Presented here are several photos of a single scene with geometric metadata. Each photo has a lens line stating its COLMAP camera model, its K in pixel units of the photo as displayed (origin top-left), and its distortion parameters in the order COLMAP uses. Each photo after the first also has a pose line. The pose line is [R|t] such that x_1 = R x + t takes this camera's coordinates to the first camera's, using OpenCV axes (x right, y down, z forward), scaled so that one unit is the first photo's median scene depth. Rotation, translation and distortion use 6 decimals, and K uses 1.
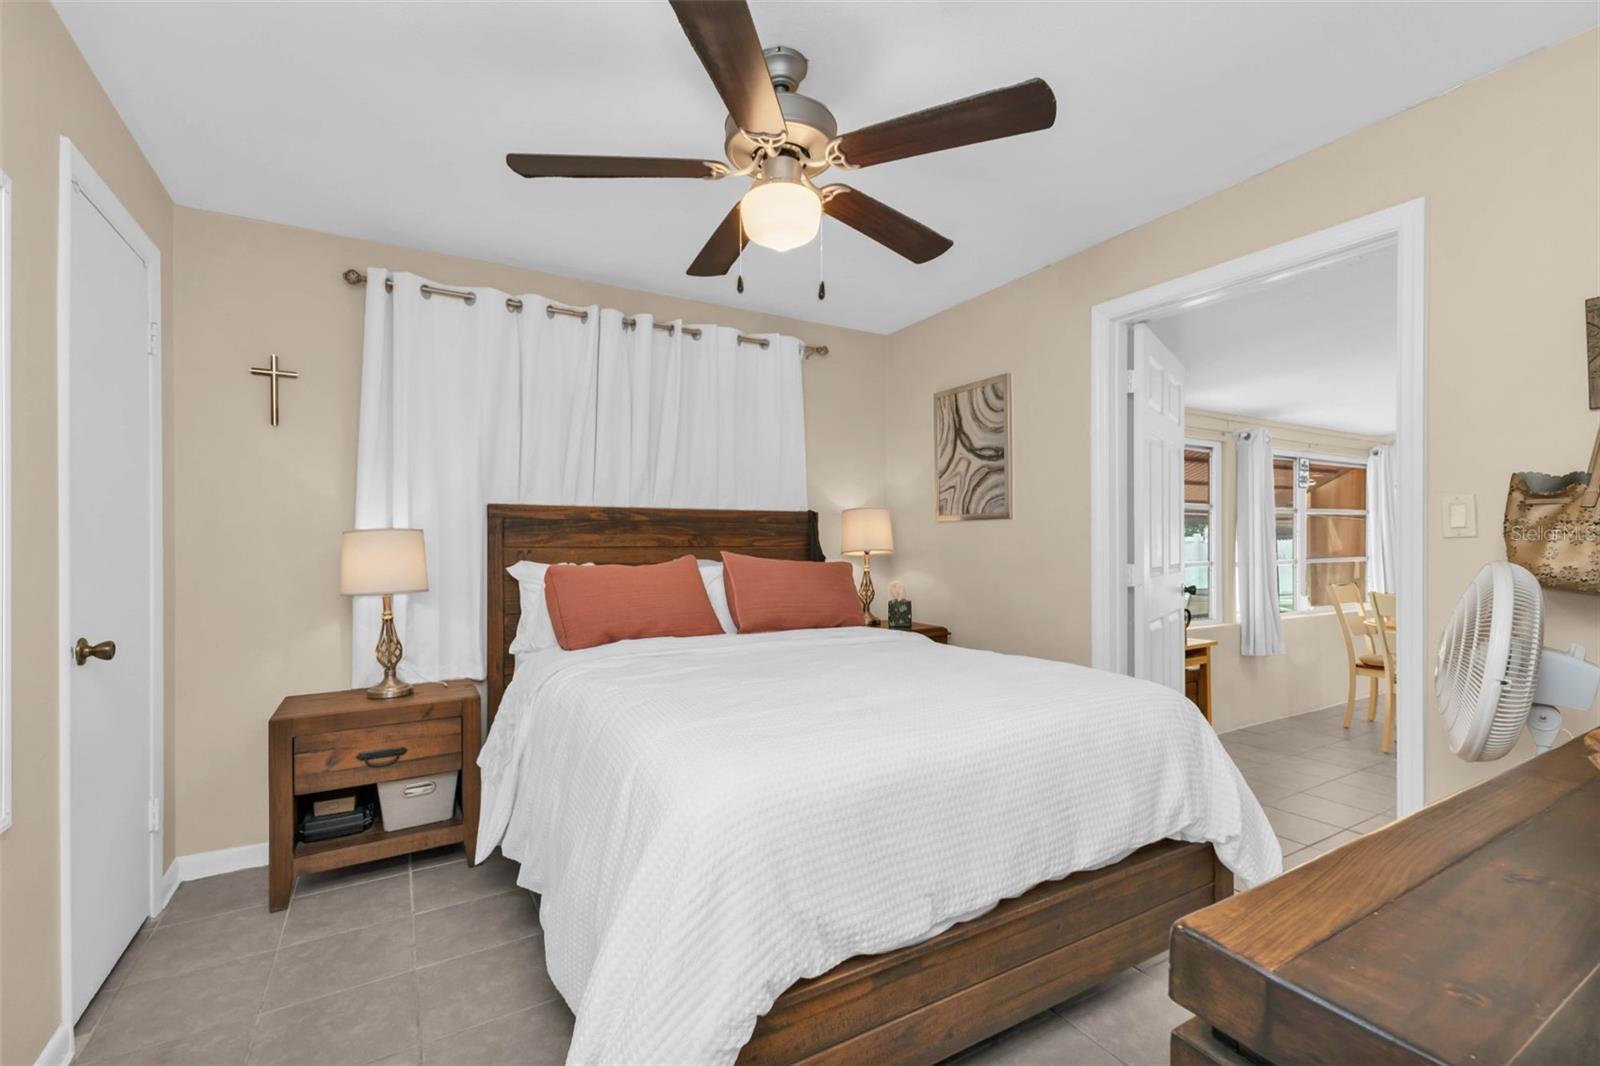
lens RADIAL K [[693.6, 0, 803.9], [0, 693.6, 538.0], [0, 0, 1]] dist [0.010840, -0.000870]
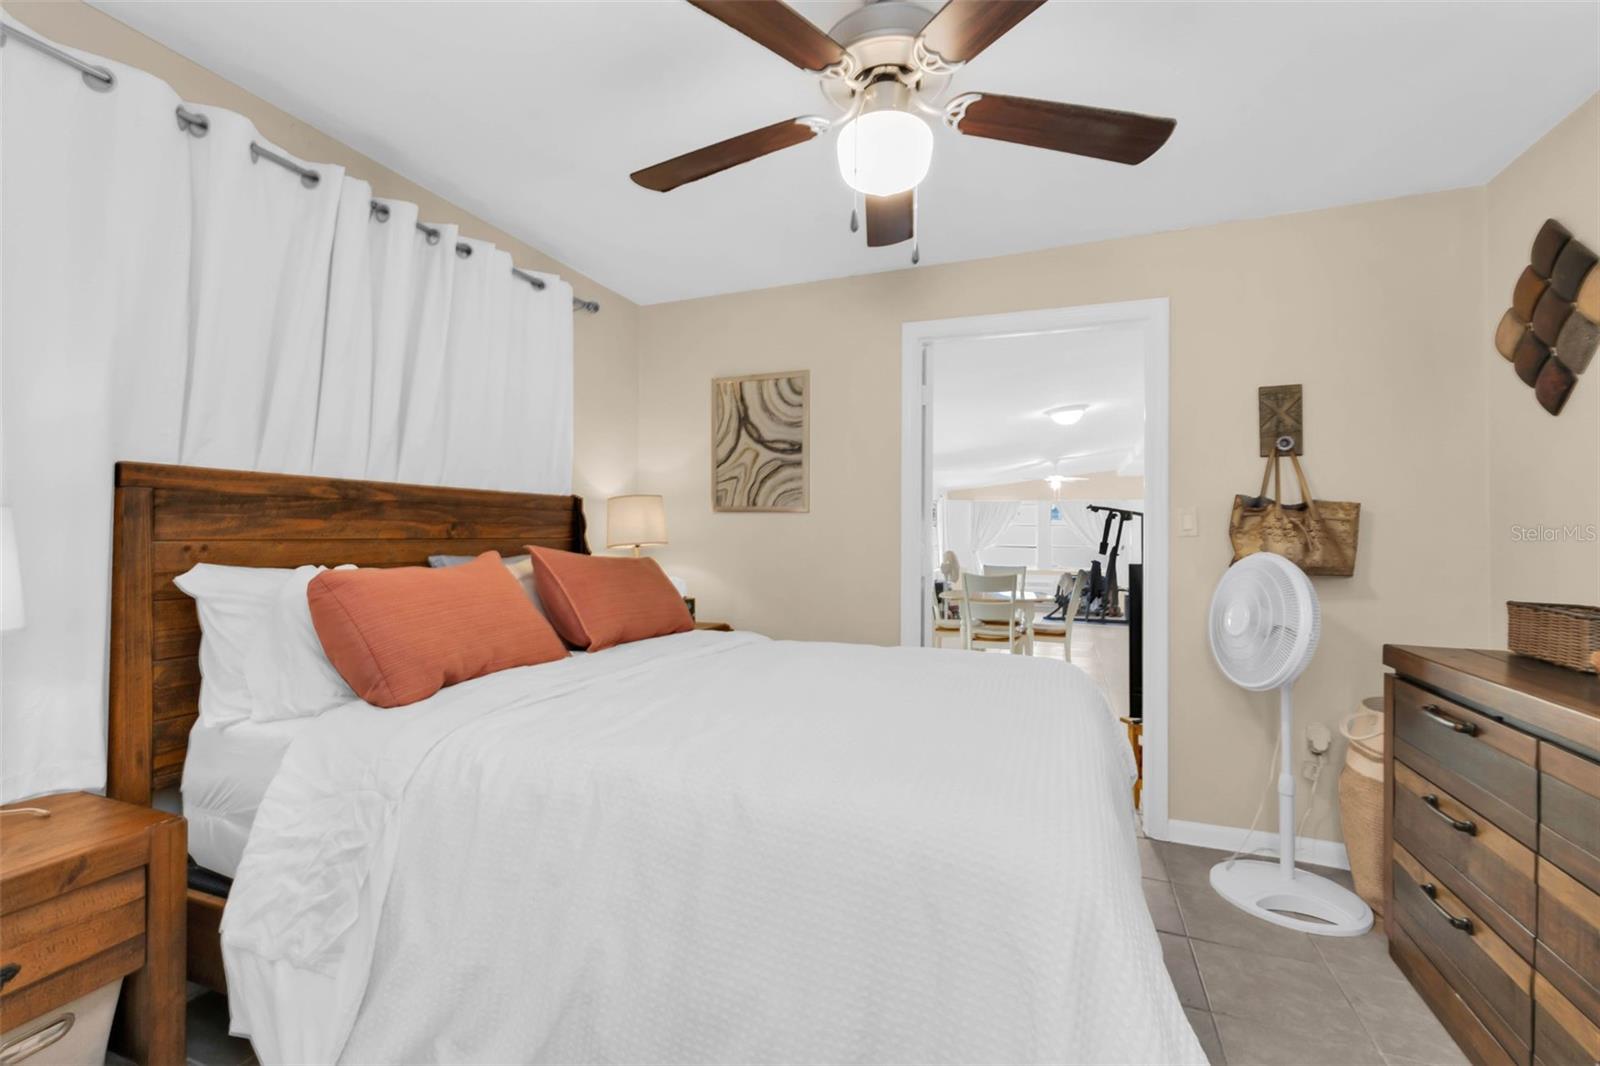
lens RADIAL K [[680.8, 0, 800.6], [0, 680.8, 520.1], [0, 0, 1]] dist [0.002684, -0.000132]
pose [[0.785928, 0.019649, 0.618005, -0.311006], [-0.013311, 0.999801, -0.014860, -0.001670], [-0.618174, 0.003453, 0.786033, 0.209801]]
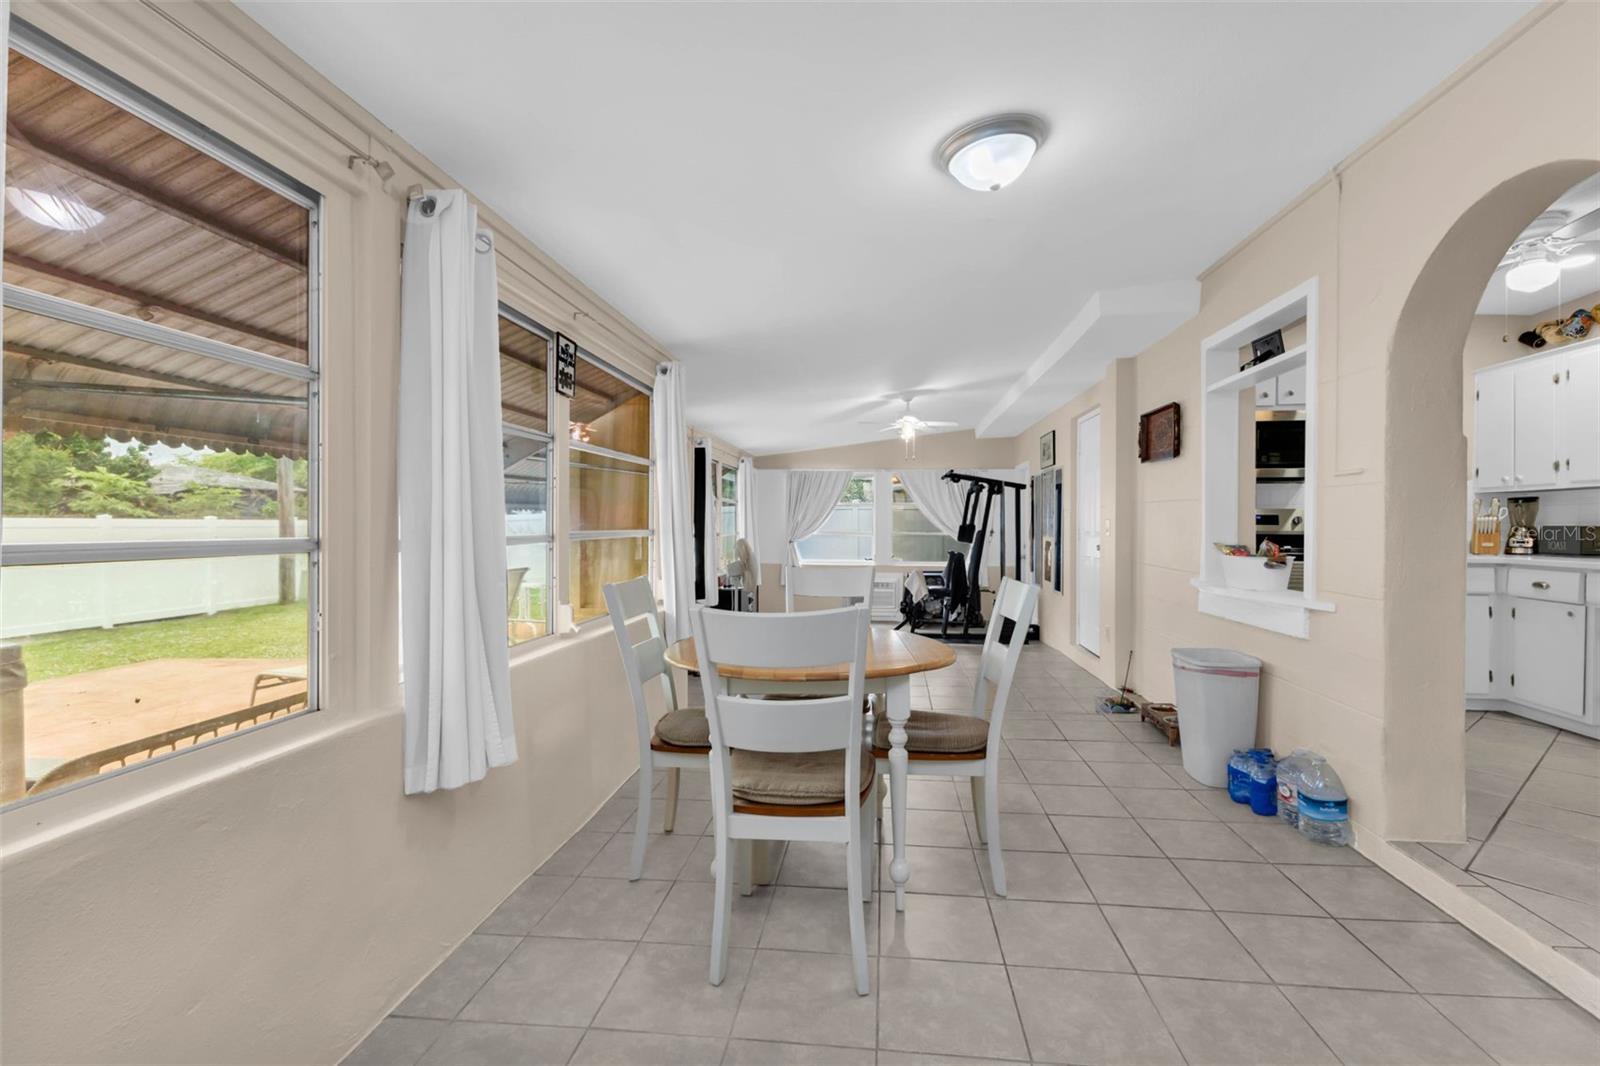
lens RADIAL K [[728.4, 0, 800.3], [0, 728.4, 526.0], [0, 0, 1]] dist [0.000820, -0.000146]
pose [[0.612119, -0.000287, 0.790765, 0.670011], [-0.000944, 0.999999, 0.001094, 0.042418], [-0.790765, -0.001417, 0.612118, 0.894228]]
